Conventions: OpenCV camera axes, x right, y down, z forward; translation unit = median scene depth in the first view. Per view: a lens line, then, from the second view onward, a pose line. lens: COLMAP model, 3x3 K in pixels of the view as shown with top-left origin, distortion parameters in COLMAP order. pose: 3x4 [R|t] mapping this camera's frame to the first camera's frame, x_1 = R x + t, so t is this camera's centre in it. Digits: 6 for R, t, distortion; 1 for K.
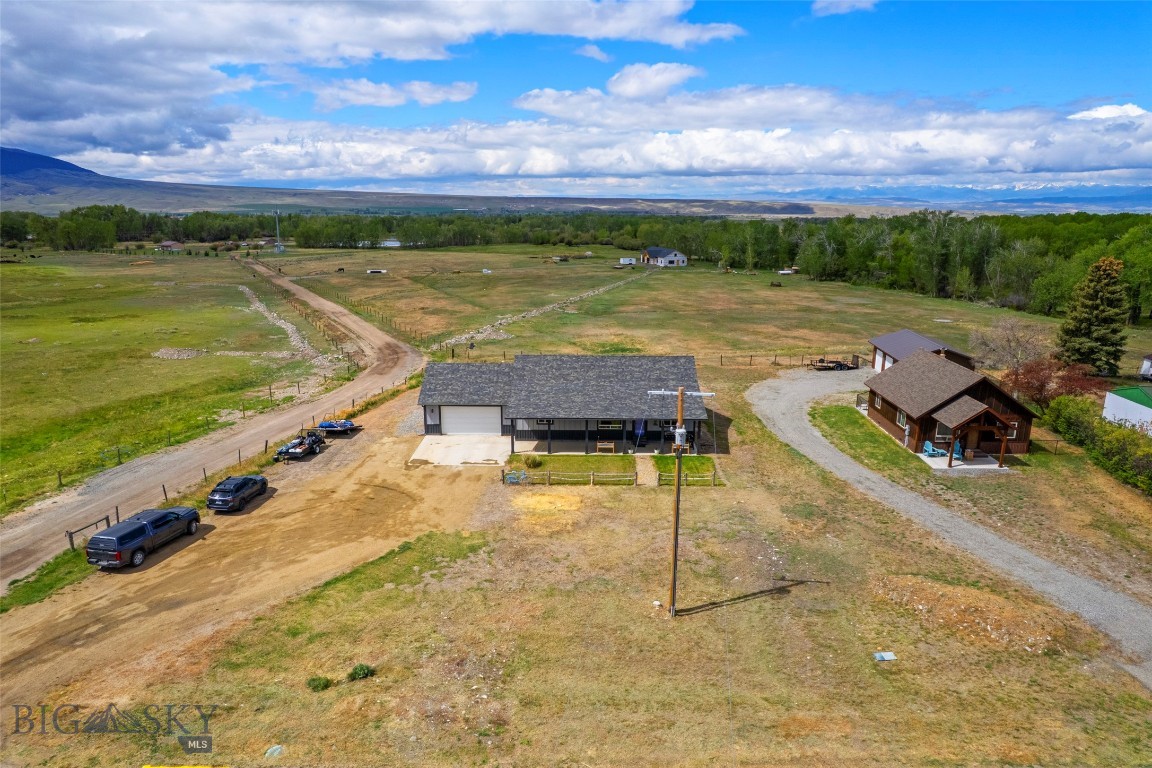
lens RADIAL K [[737.4, 0, 577.9], [0, 737.4, 385.0], [0, 0, 1]] dist [-0.079507, 0.072276]
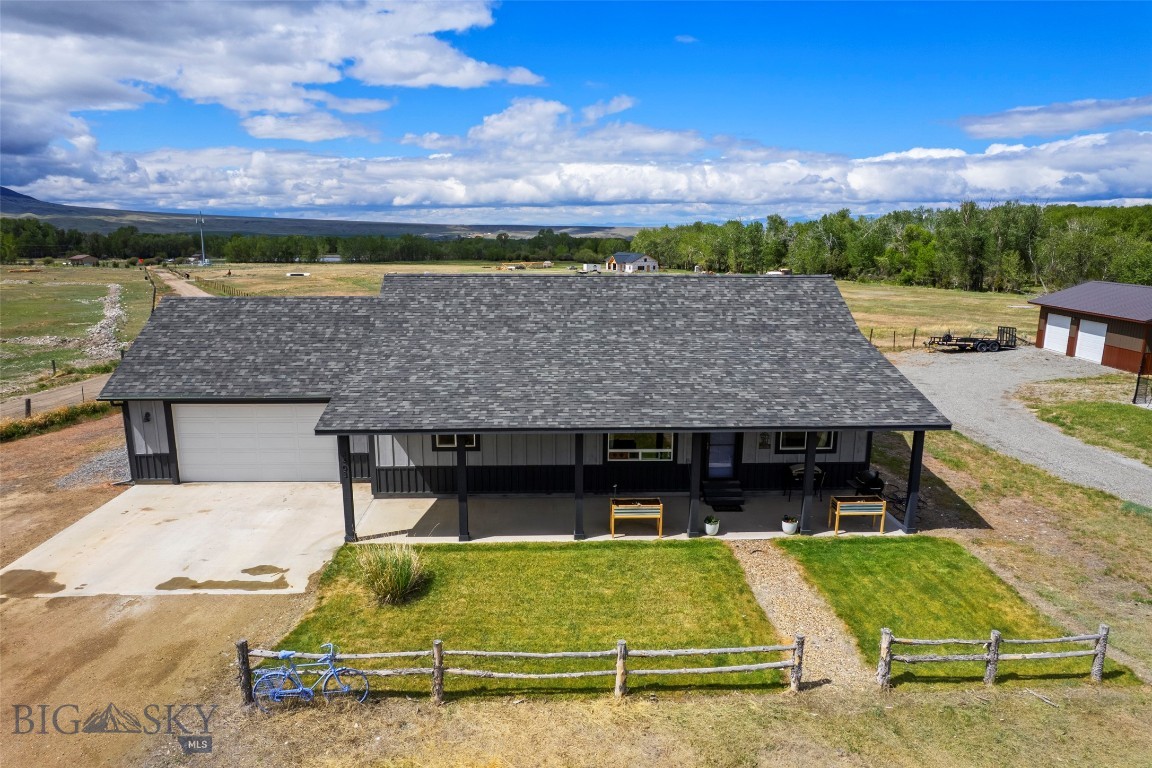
lens RADIAL K [[737.4, 0, 577.9], [0, 737.4, 385.0], [0, 0, 1]] dist [-0.079507, 0.072276]
pose [[0.998329, -0.010574, 0.056803, -0.006600], [0.012706, 0.999223, -0.037308, 0.038923], [-0.056364, 0.037967, 0.997688, 0.698560]]
